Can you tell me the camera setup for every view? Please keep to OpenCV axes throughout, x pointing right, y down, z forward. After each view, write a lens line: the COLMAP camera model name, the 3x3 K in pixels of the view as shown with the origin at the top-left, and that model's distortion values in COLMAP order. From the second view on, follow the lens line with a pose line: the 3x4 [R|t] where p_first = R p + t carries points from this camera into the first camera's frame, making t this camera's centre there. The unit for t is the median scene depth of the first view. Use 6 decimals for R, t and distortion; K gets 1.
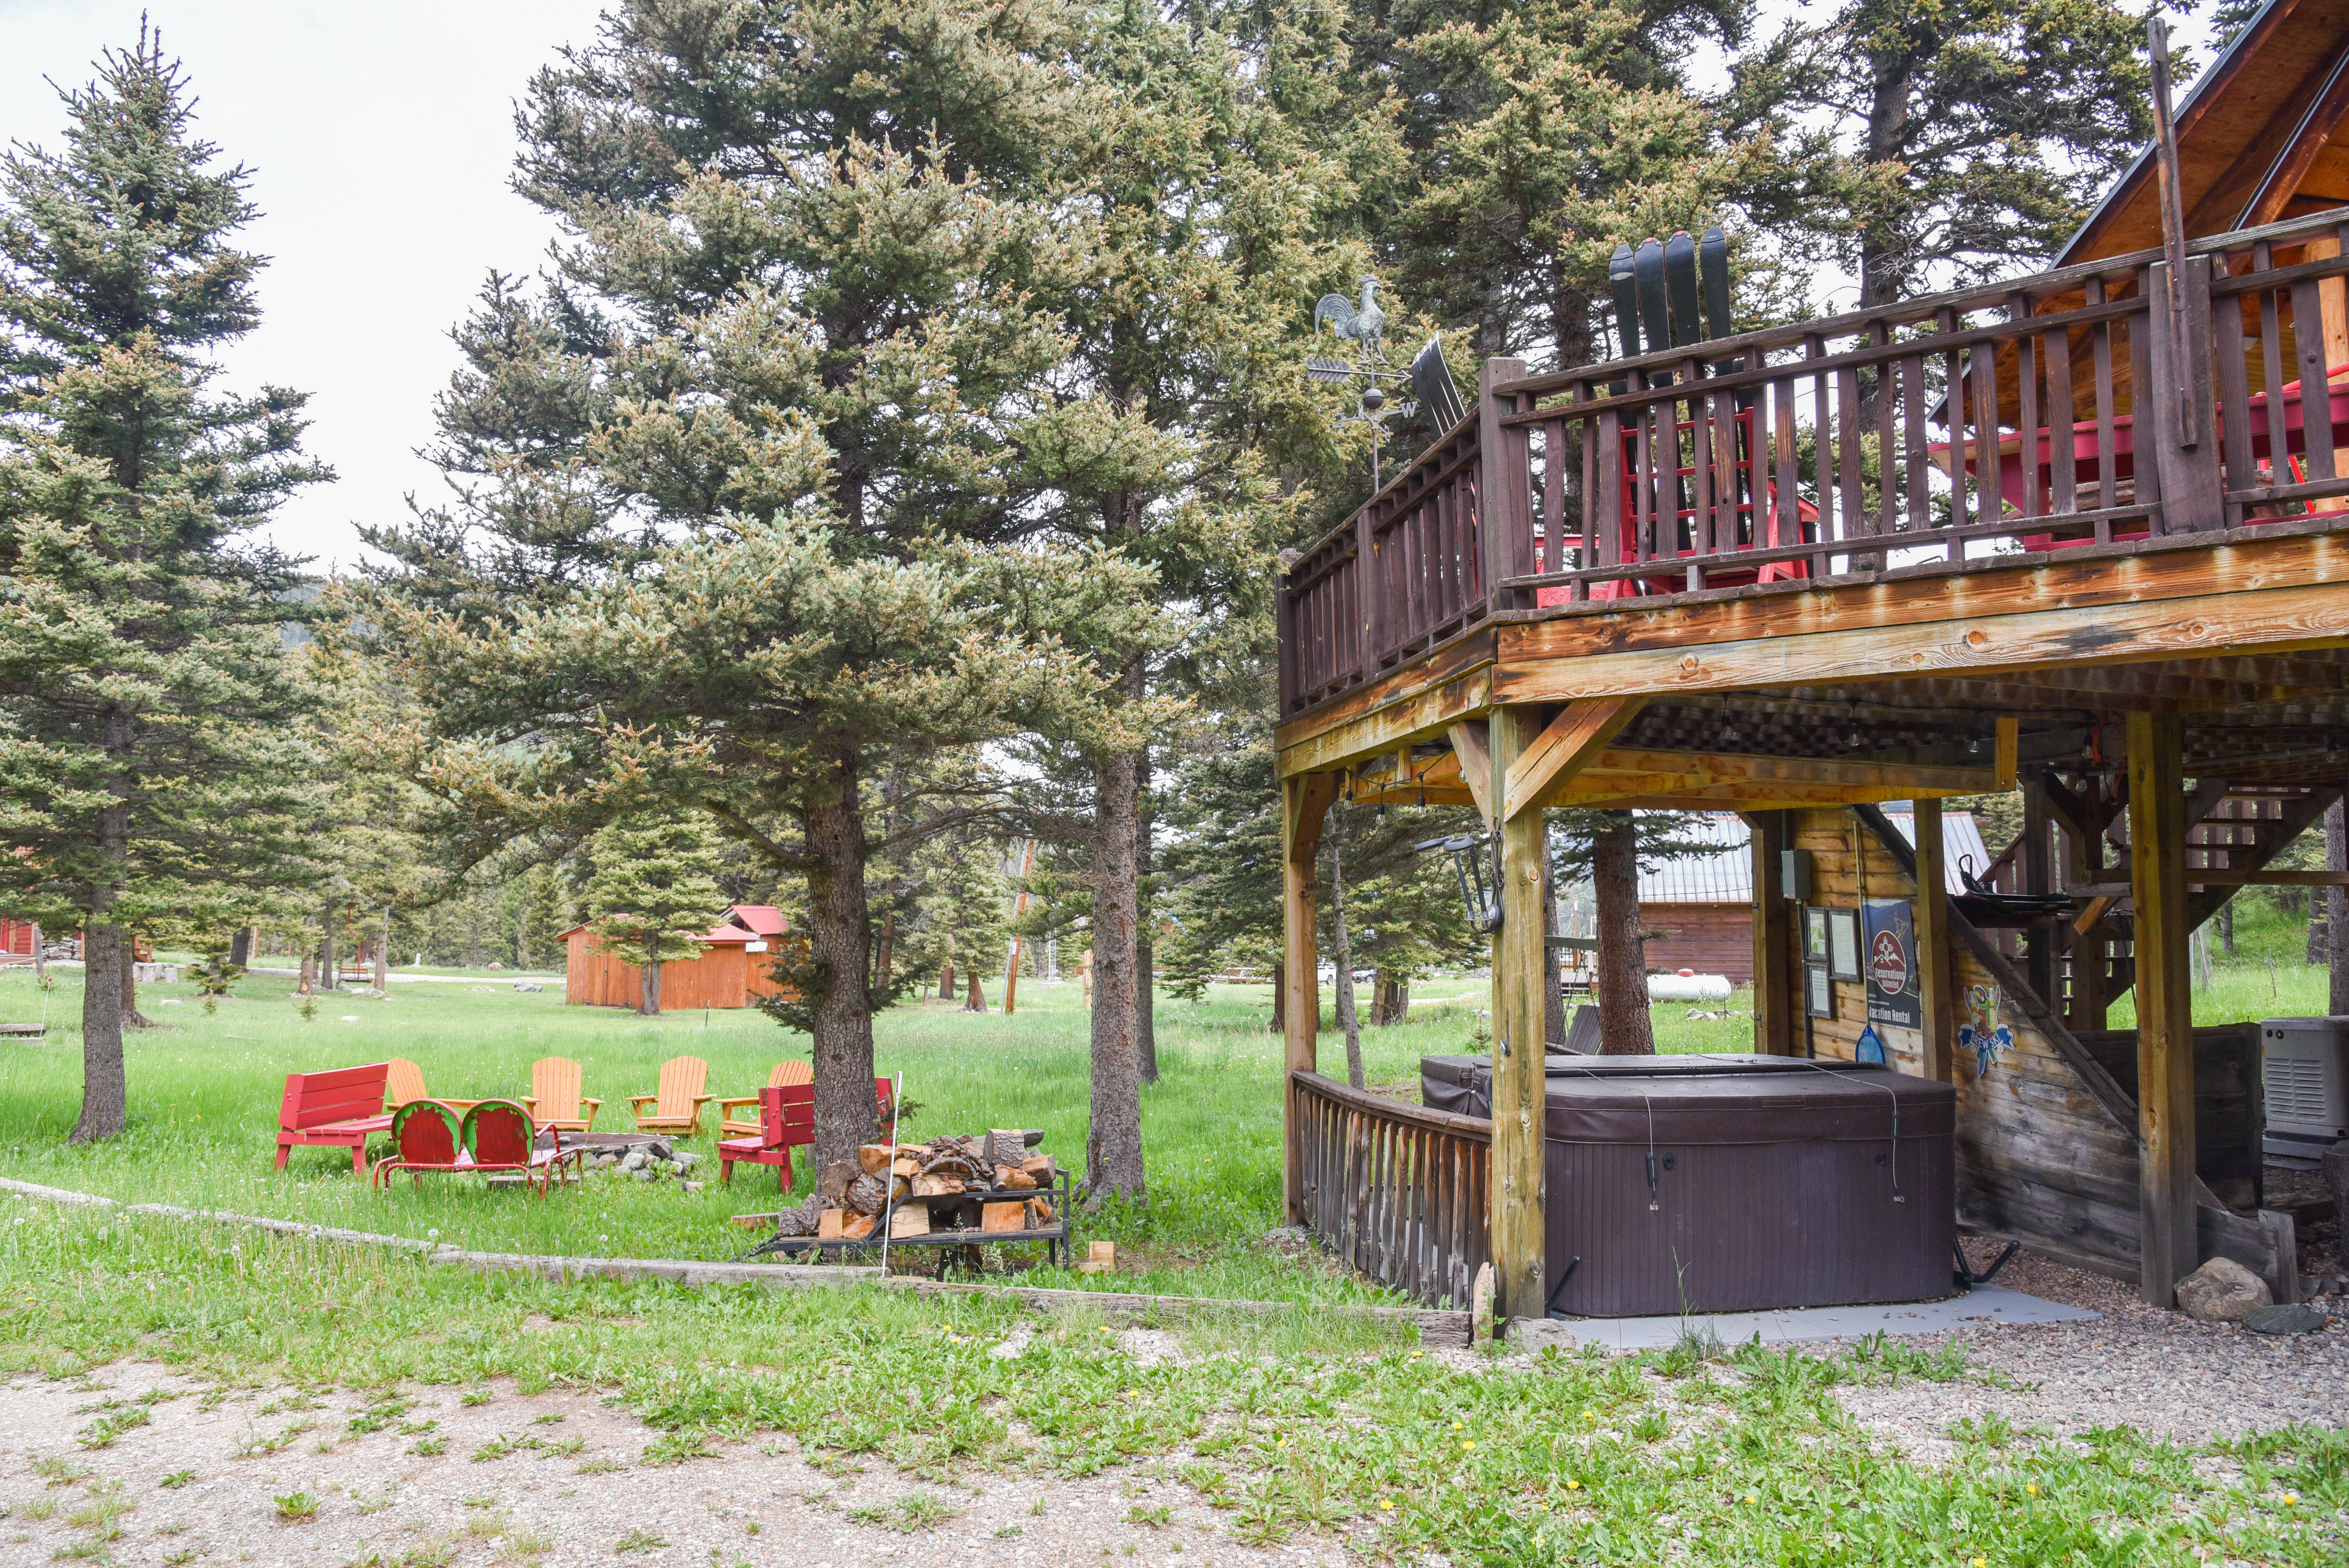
lens RADIAL K [[1636.1, 0, 1174.5], [0, 1636.1, 784.0], [0, 0, 1]] dist [-0.126623, 0.071109]
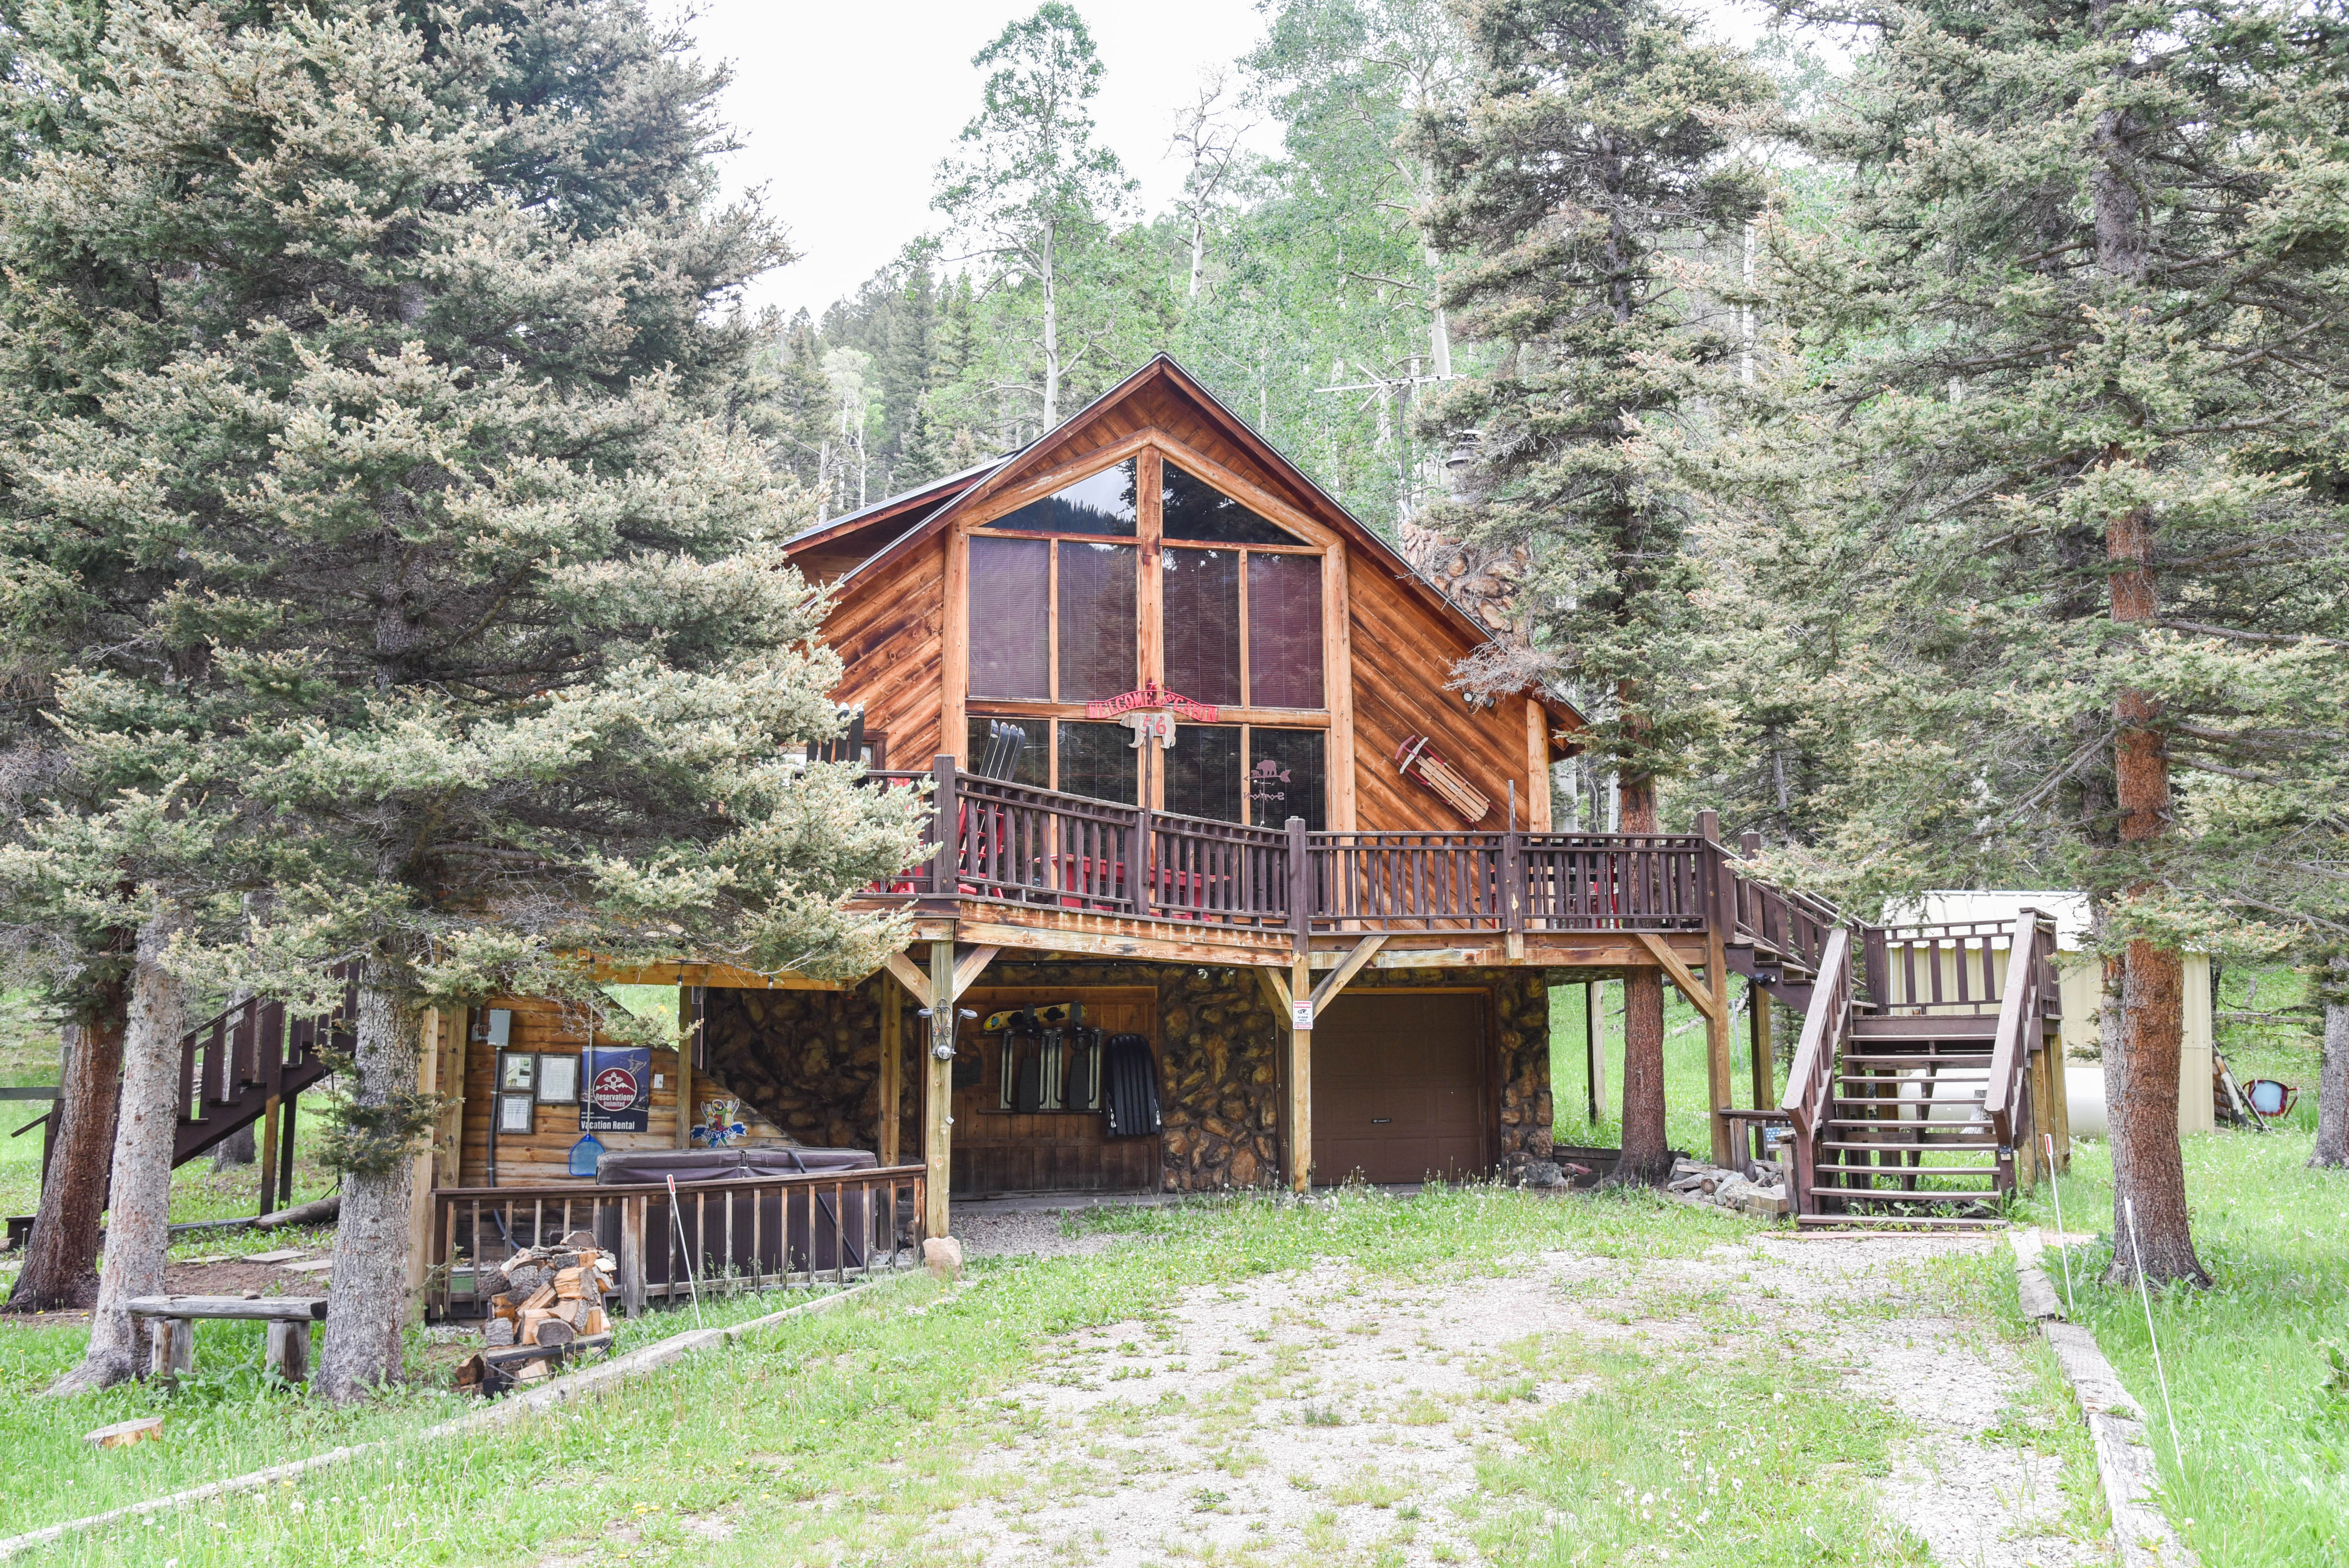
lens RADIAL K [[2060.6, 0, 1165.8], [0, 2060.6, 775.6], [0, 0, 1]] dist [-0.040181, 0.126319]
pose [[-0.077903, 0.144738, 0.986399, -1.752468], [-0.071035, 0.986085, -0.150302, 0.083493], [-0.994427, -0.081778, -0.066538, 0.716418]]
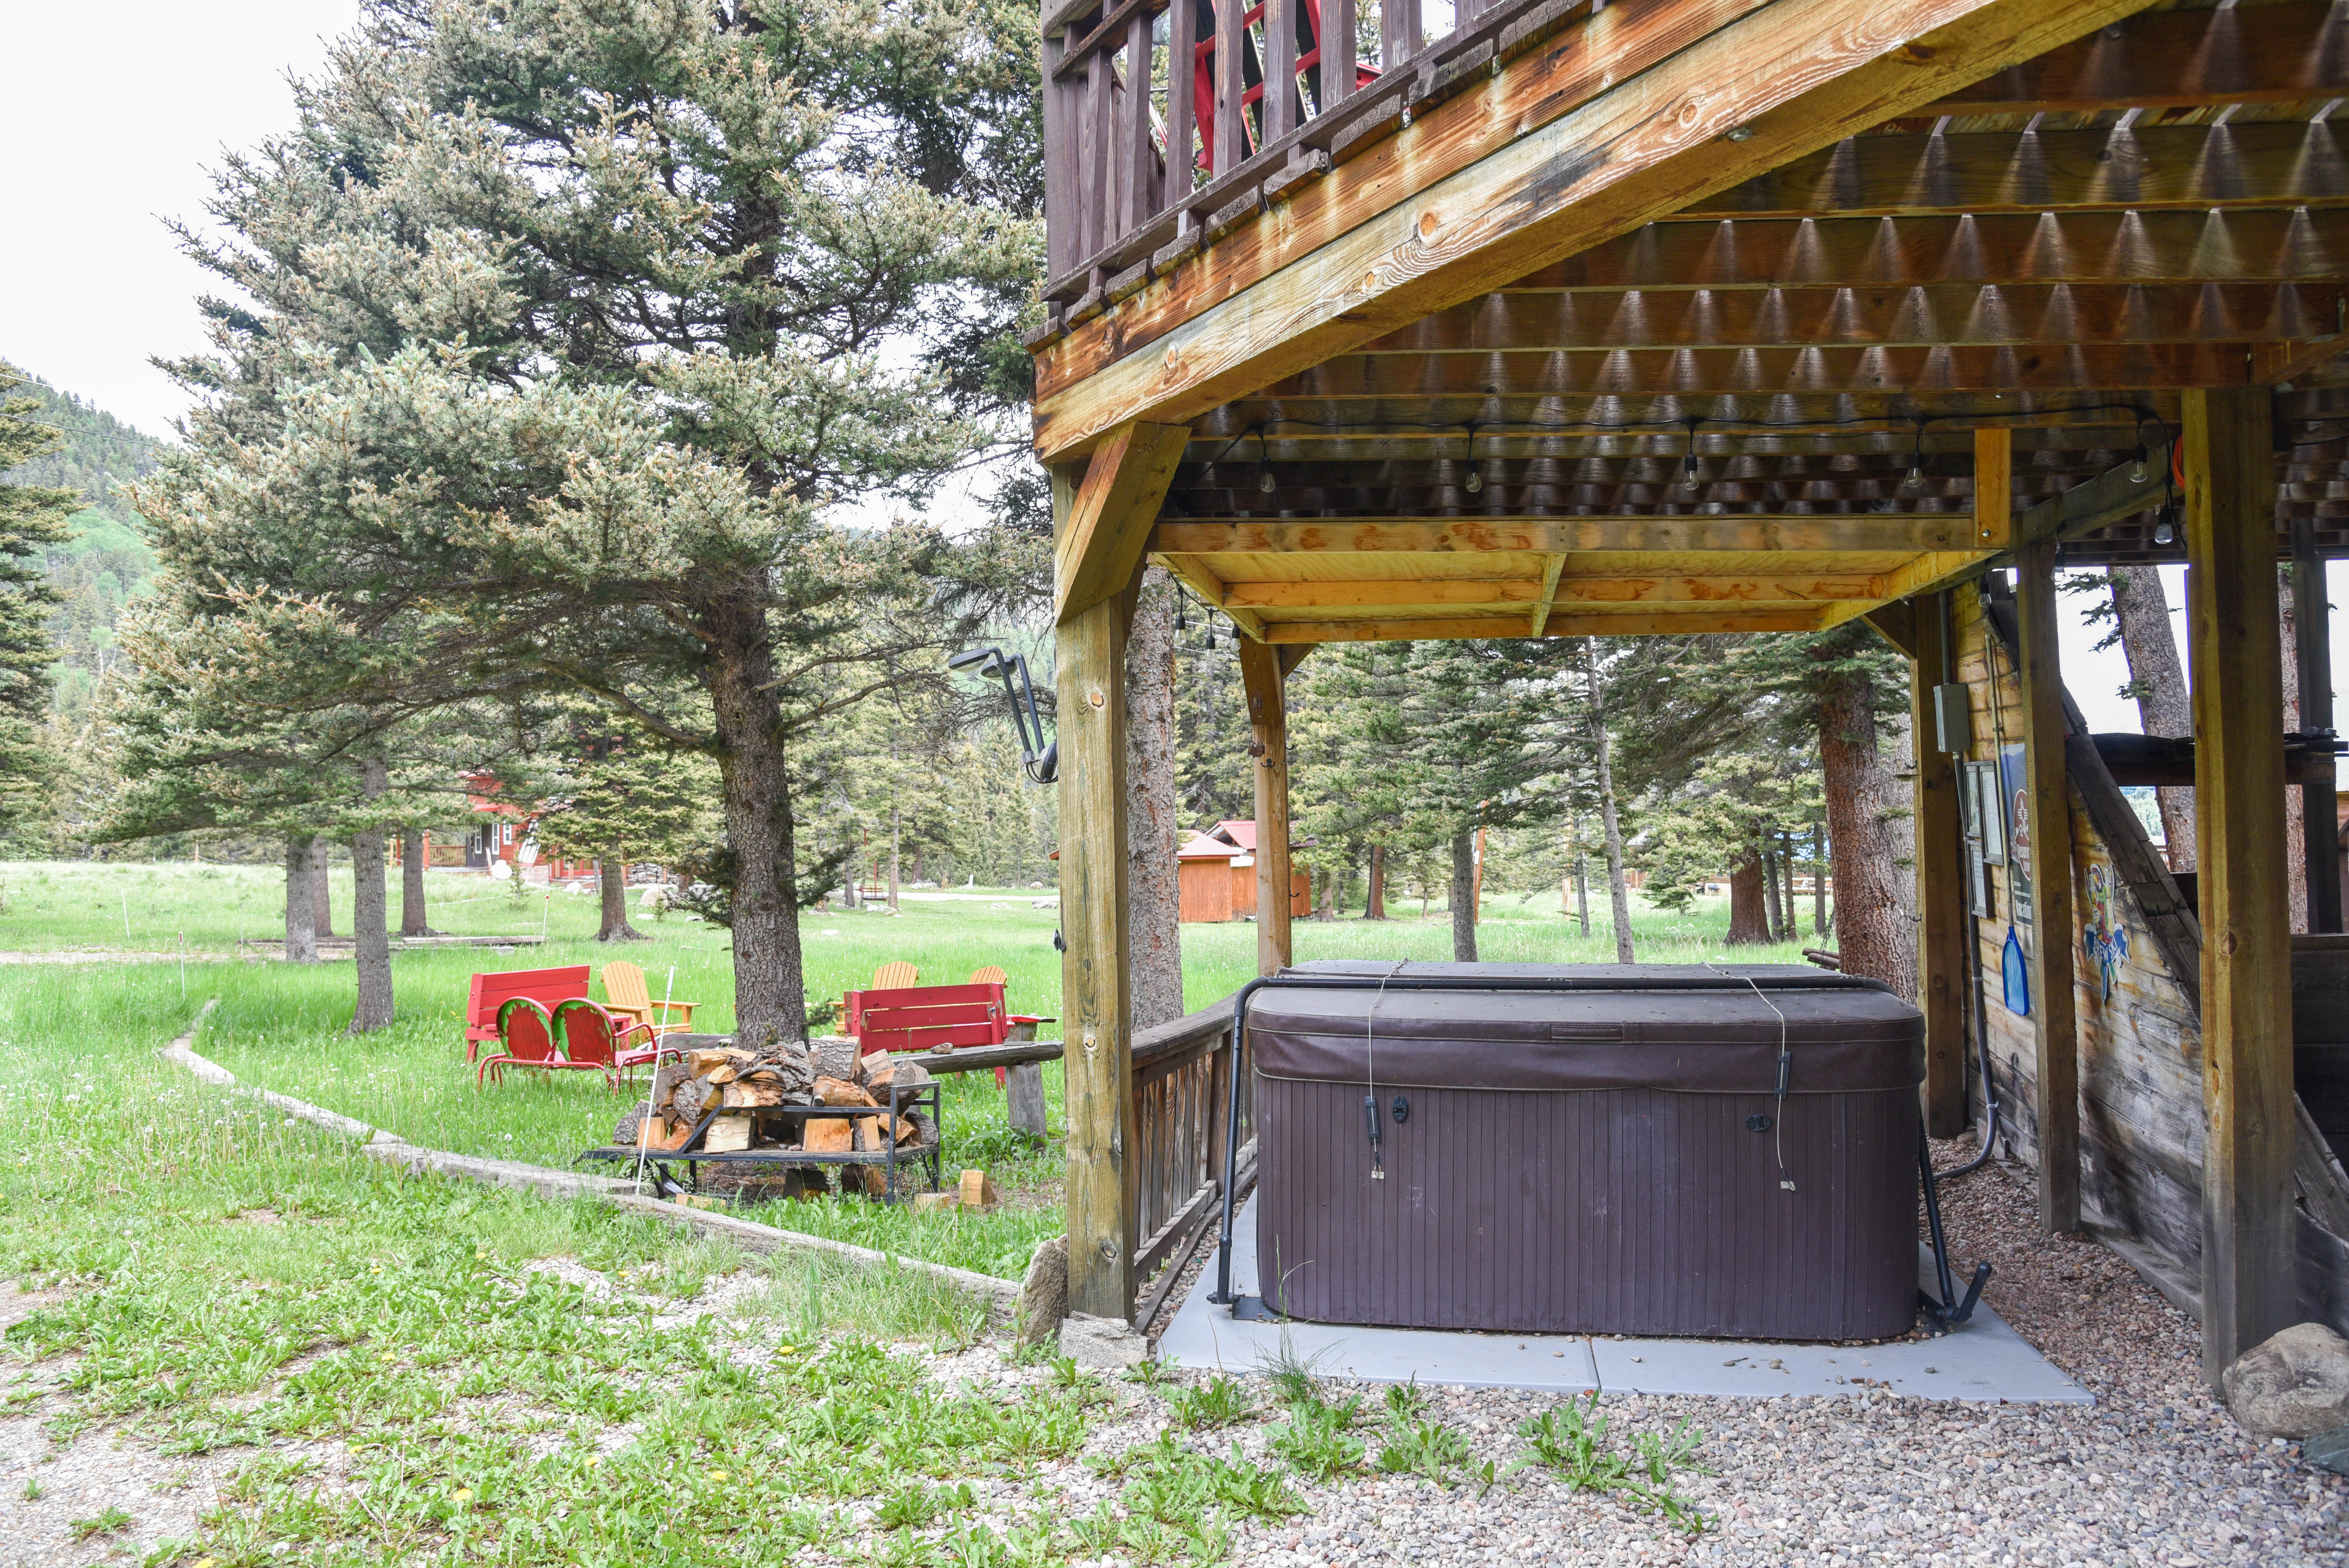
lens RADIAL K [[1636.1, 0, 1174.5], [0, 1636.1, 784.0], [0, 0, 1]] dist [-0.126623, 0.071109]
pose [[0.934449, -0.027286, -0.355049, 0.388648], [0.045135, 0.998094, 0.042087, 0.050139], [0.353224, -0.055353, 0.933900, 0.263894]]
